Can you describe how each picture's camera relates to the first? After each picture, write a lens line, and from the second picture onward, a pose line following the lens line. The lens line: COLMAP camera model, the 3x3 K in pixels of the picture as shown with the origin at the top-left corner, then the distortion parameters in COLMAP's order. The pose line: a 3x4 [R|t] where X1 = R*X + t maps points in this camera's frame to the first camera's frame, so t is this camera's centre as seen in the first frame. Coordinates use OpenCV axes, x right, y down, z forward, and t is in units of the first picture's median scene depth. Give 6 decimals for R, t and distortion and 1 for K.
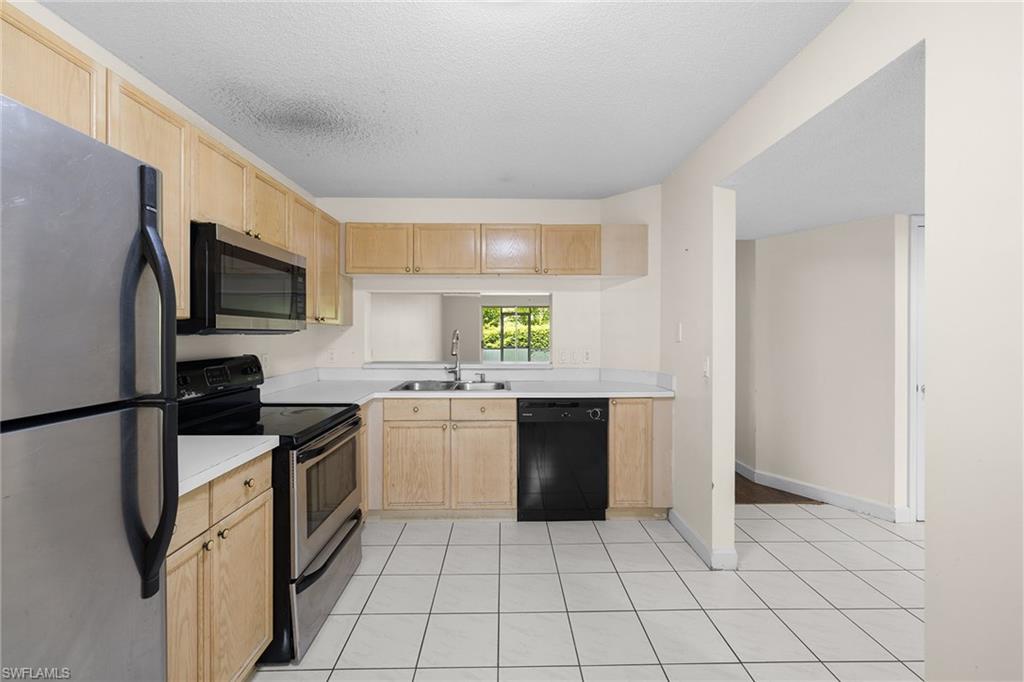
lens RADIAL K [[428.9, 0, 512.7], [0, 428.9, 335.3], [0, 0, 1]] dist [0.000985, 0.001039]
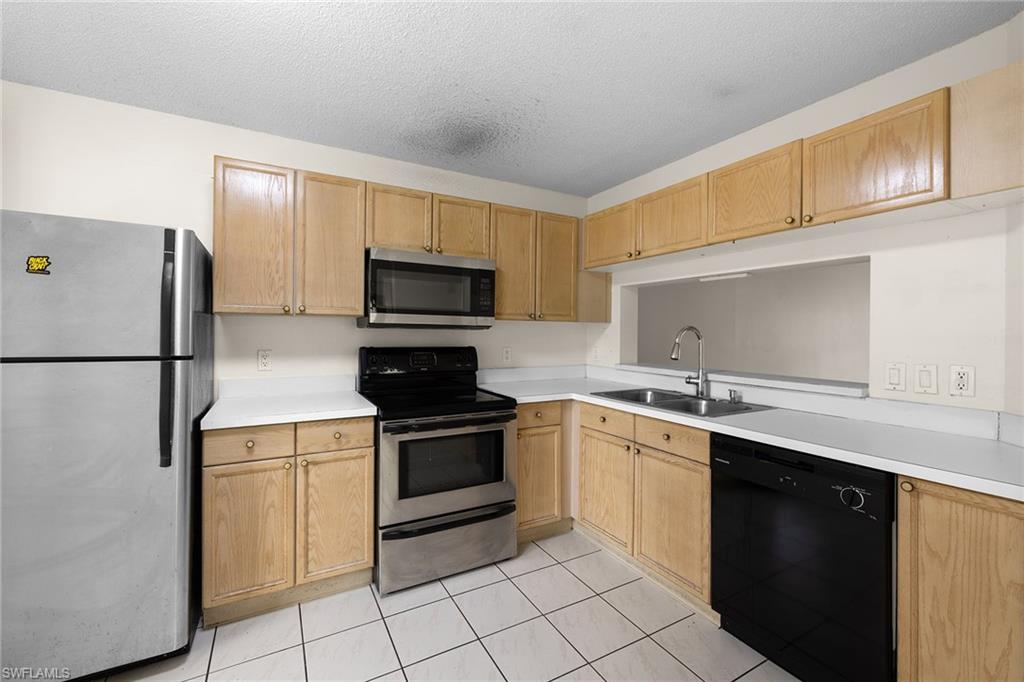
lens RADIAL K [[428.9, 0, 511.4], [0, 428.9, 334.6], [0, 0, 1]] dist [0.000985, 0.001039]
pose [[0.466106, 0.007252, -0.884699, 0.434386], [-0.017353, 0.999849, -0.000947, 0.009292], [0.884559, 0.015794, 0.466161, 0.439607]]
